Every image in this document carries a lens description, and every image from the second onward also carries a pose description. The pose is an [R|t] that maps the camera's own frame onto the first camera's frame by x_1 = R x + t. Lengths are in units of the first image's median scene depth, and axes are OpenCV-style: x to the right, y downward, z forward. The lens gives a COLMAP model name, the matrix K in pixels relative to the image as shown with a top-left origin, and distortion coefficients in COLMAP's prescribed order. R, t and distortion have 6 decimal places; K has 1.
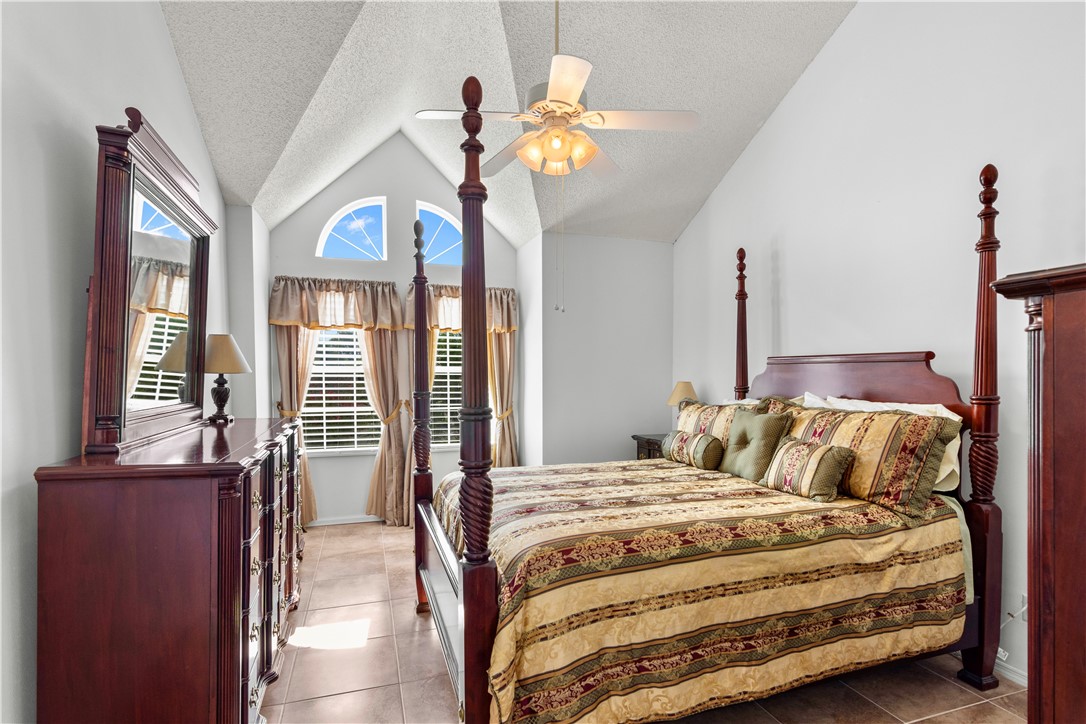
lens RADIAL K [[519.2, 0, 542.8], [0, 519.2, 371.8], [0, 0, 1]] dist [-0.002254, 0.000088]
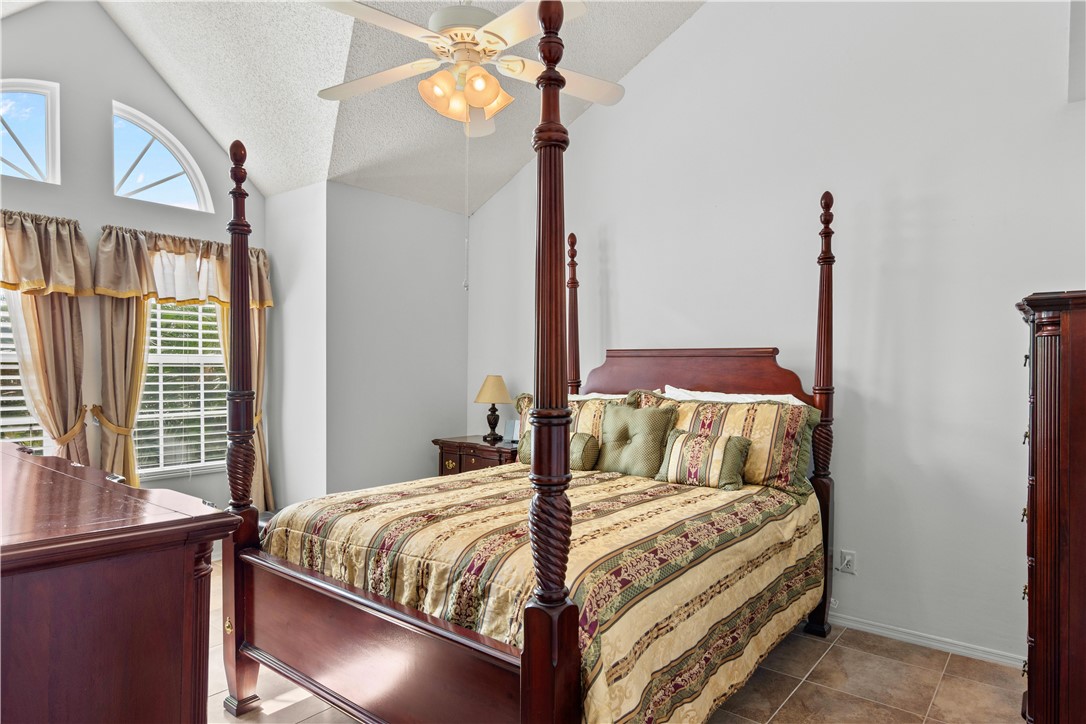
lens RADIAL K [[611.9, 0, 546.2], [0, 611.9, 361.7], [0, 0, 1]] dist [-0.003849, 0.000257]
pose [[0.856797, 0.009586, 0.515564, -0.407726], [-0.007203, 0.999952, -0.006620, 0.003578], [-0.515603, 0.001959, 0.856825, 0.135358]]
